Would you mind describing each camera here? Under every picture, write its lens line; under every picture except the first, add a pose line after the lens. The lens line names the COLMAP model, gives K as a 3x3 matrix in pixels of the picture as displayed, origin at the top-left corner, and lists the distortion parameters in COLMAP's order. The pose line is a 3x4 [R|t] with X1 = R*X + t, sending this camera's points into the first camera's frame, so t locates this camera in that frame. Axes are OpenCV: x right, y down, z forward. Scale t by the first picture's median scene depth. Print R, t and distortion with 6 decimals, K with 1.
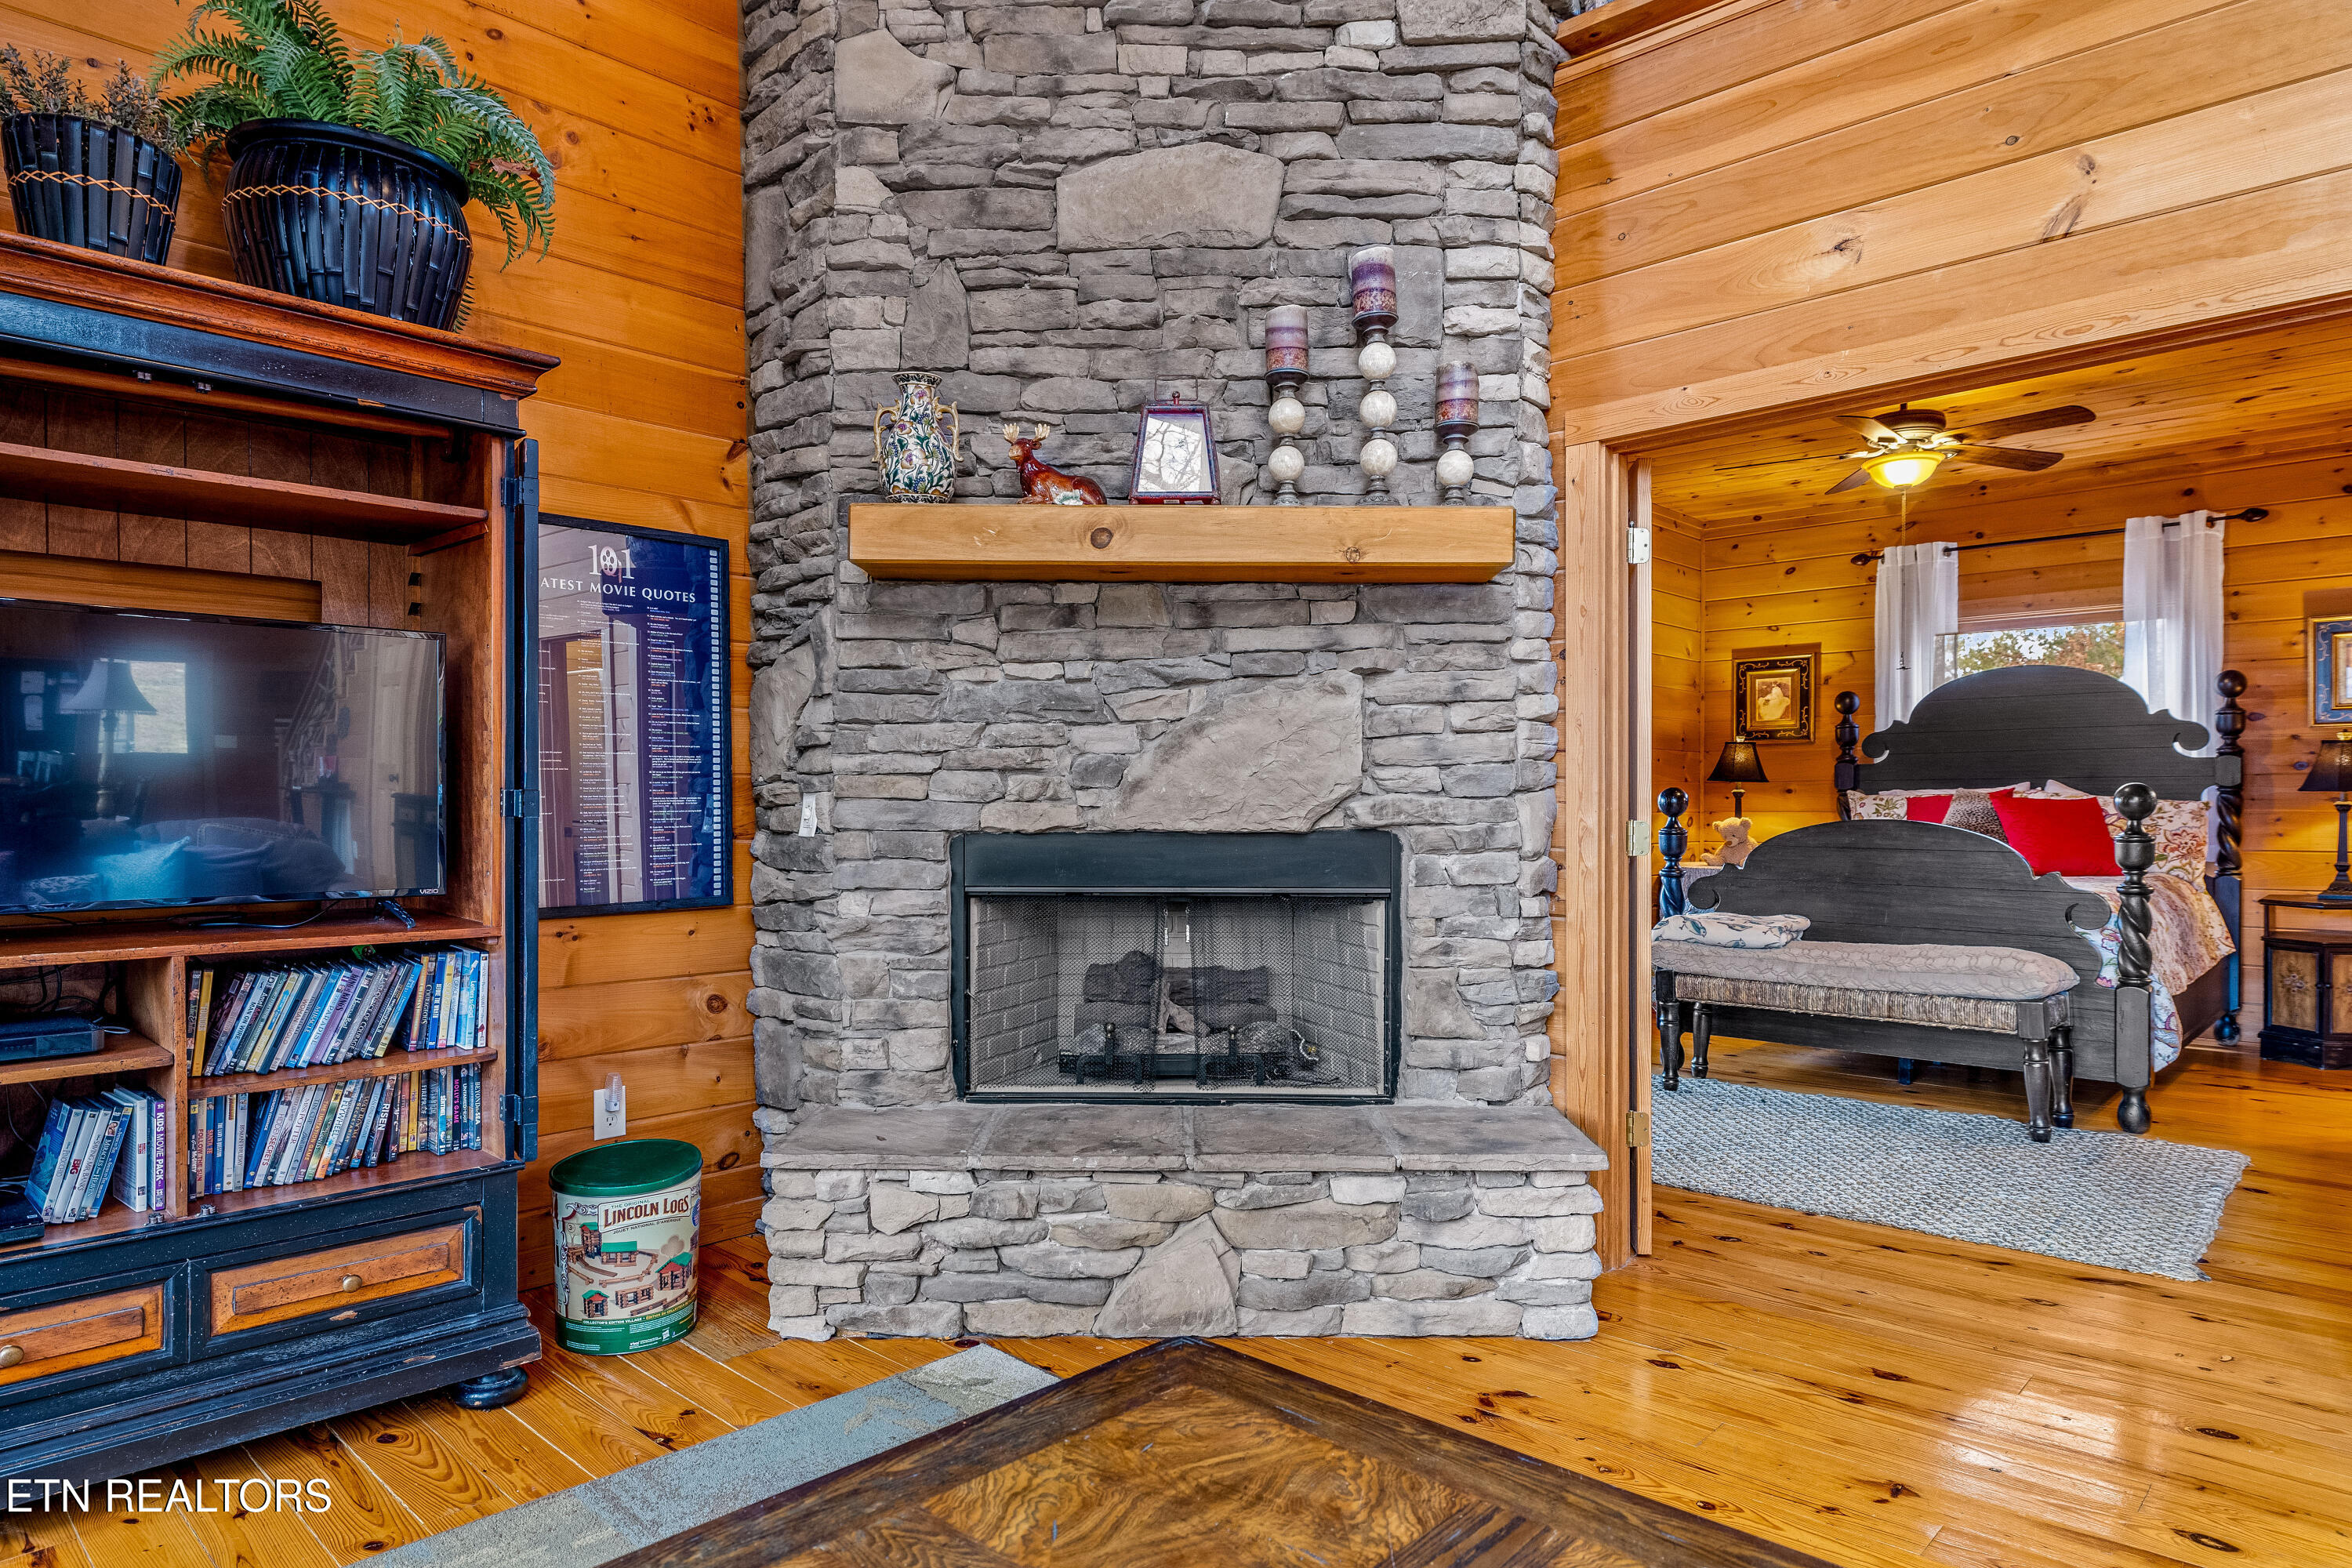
lens RADIAL K [[1399.8, 0, 1173.0], [0, 1399.8, 822.4], [0, 0, 1]] dist [0.002592, 0.000637]
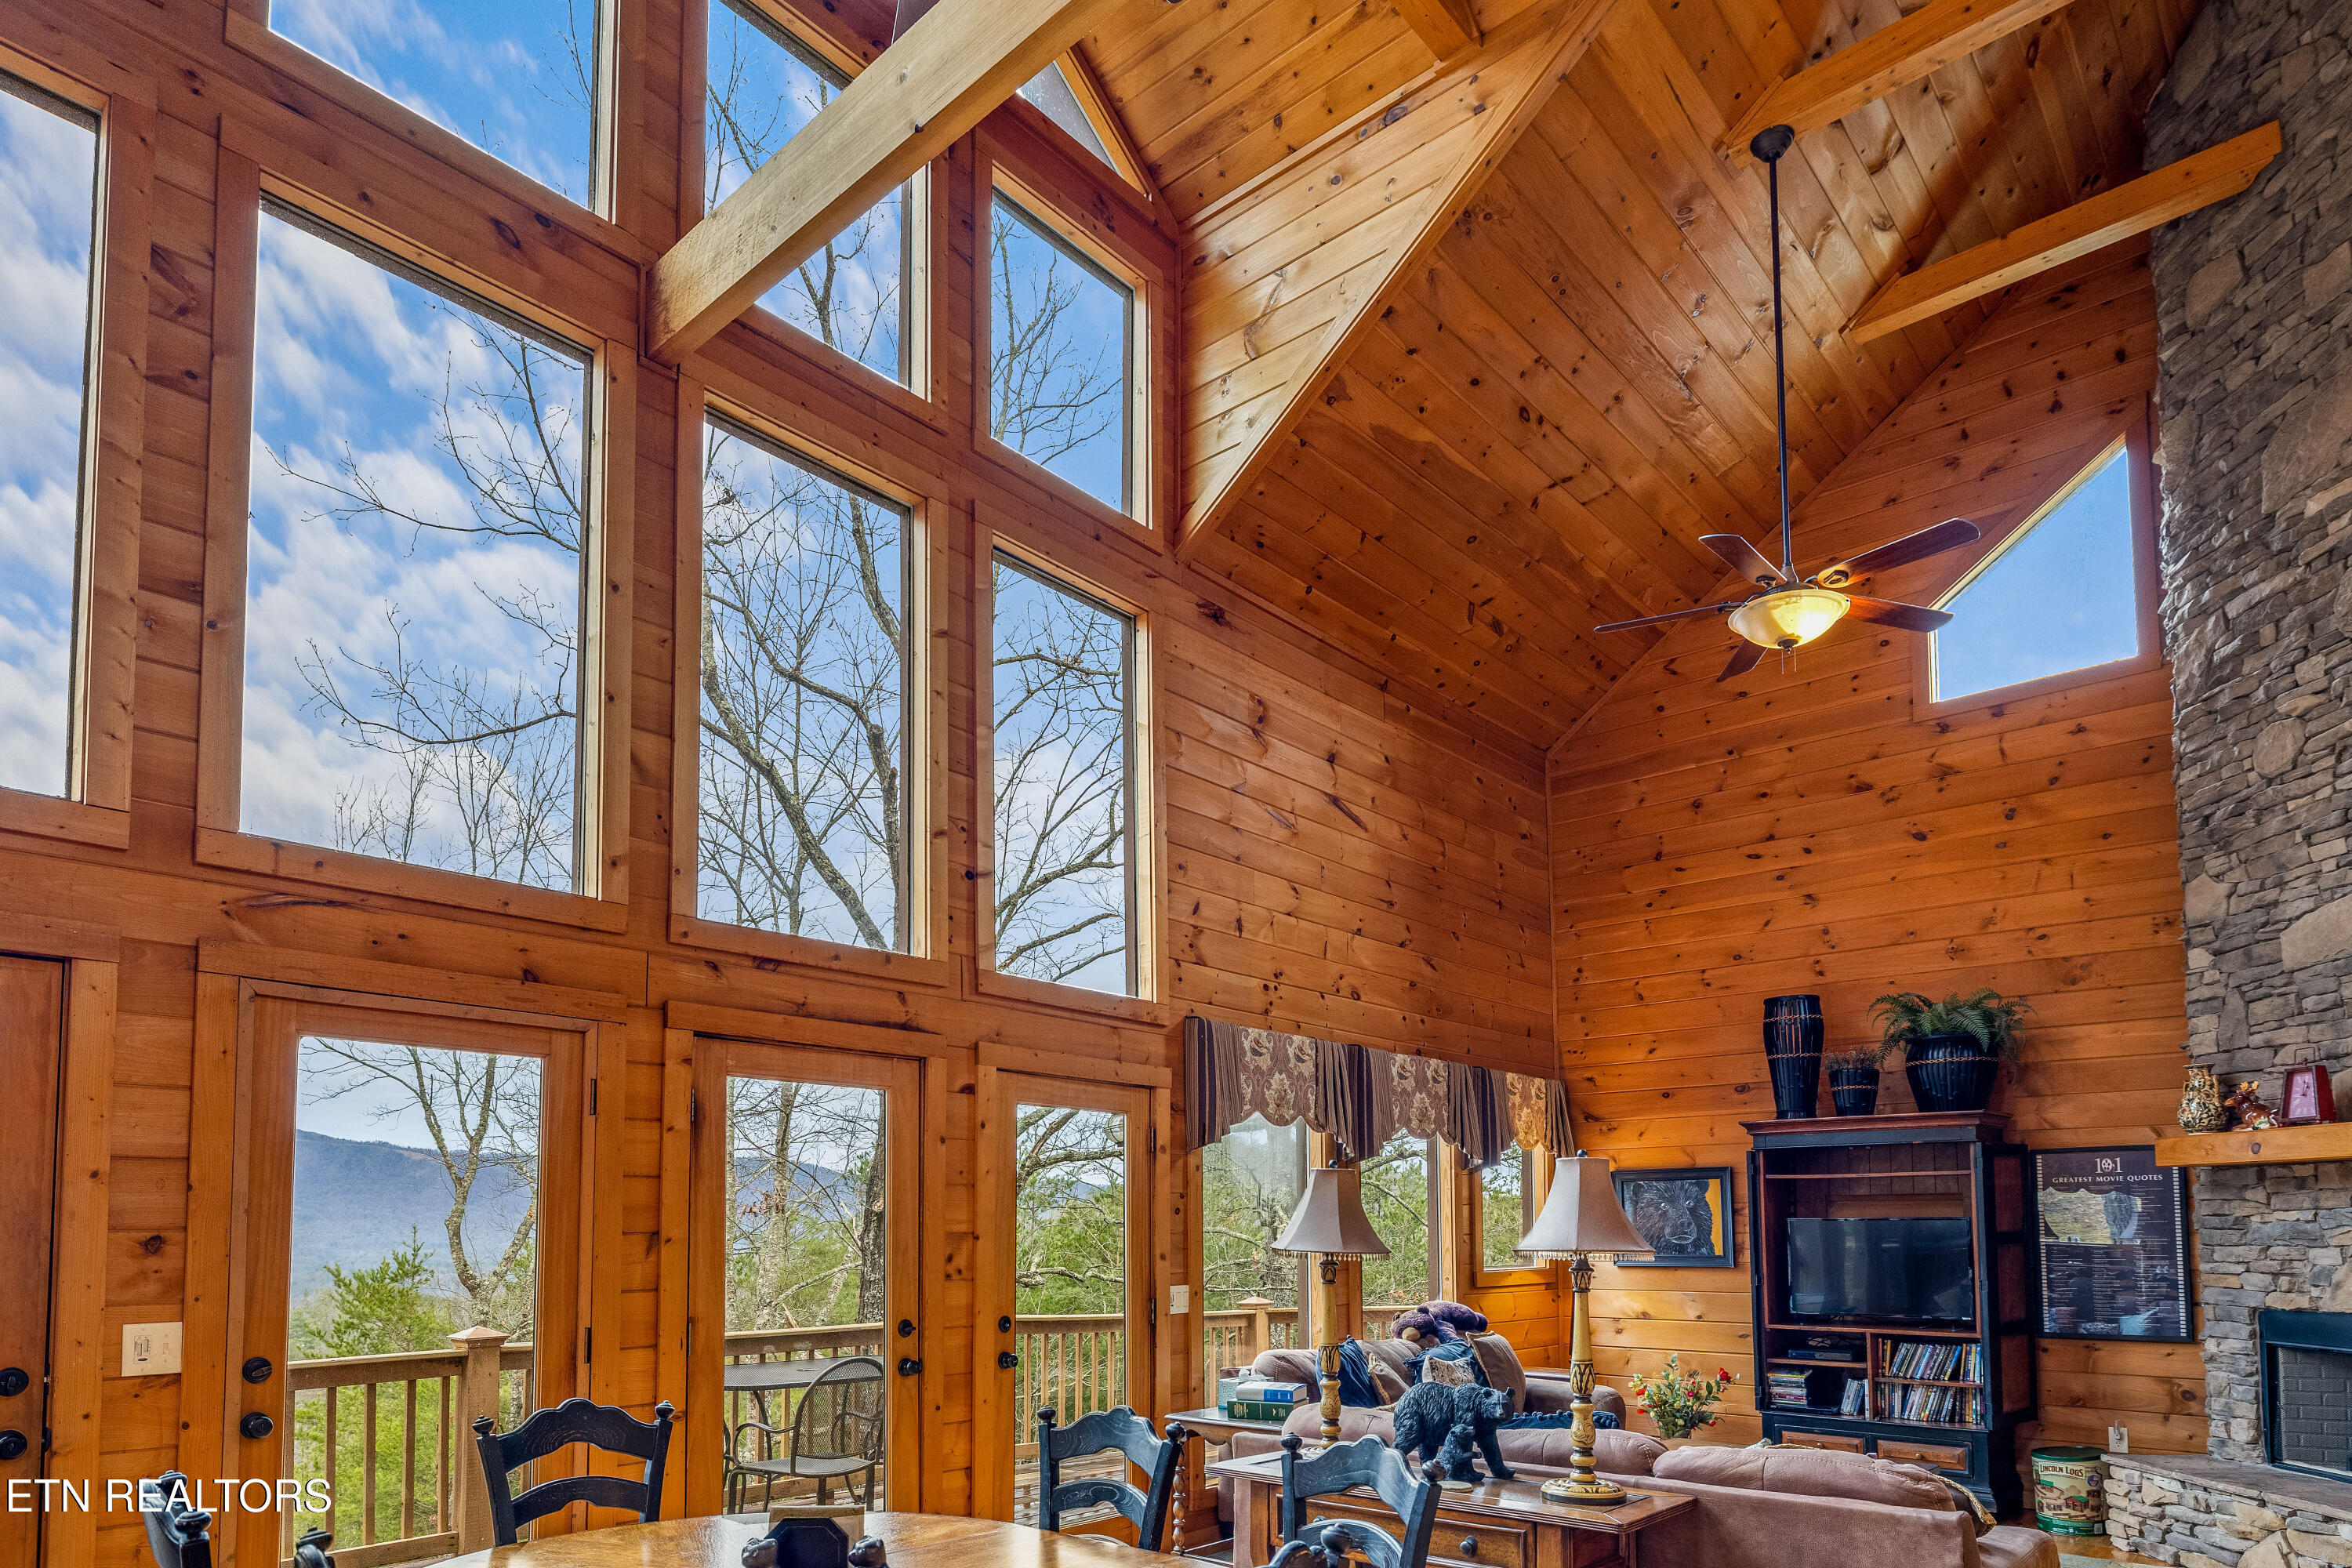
lens RADIAL K [[1415.4, 0, 1193.4], [0, 1415.4, 1160.2], [0, 0, 1]] dist [-0.002015, 0.000241]
pose [[0.049098, -0.049426, -0.997570, 1.579261], [-0.013808, 0.998646, -0.050159, -0.071798], [0.998699, 0.016237, 0.048349, -0.425464]]
